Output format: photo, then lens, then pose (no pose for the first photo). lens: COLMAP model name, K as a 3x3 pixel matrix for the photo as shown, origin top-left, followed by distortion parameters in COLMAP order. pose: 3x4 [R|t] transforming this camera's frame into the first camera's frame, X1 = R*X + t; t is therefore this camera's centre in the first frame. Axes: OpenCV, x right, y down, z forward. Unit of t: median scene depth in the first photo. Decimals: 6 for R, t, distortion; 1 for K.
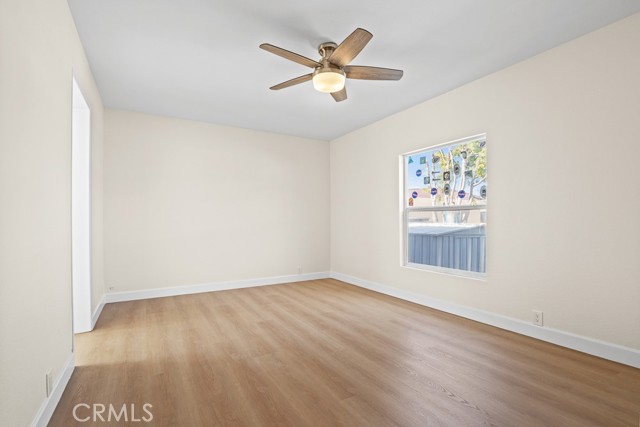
lens RADIAL K [[312.9, 0, 323.9], [0, 312.9, 211.3], [0, 0, 1]] dist [-0.018212, -0.001046]
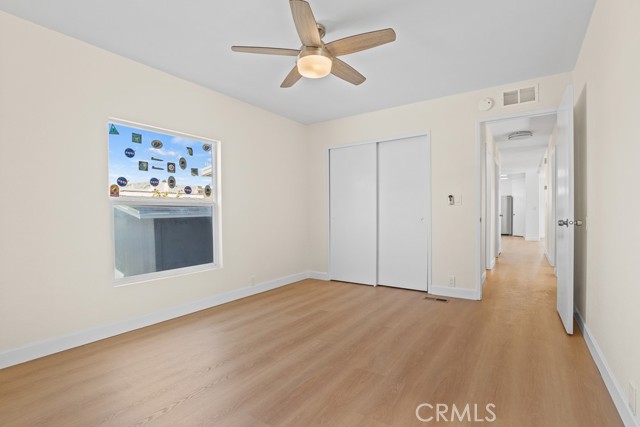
lens RADIAL K [[312.9, 0, 317.3], [0, 312.9, 214.3], [0, 0, 1]] dist [-0.018212, -0.001046]
pose [[-0.428581, 0.005019, 0.903489, -0.596536], [-0.012374, 0.999858, -0.011424, 0.026641], [-0.903418, -0.016076, -0.428458, 1.001880]]
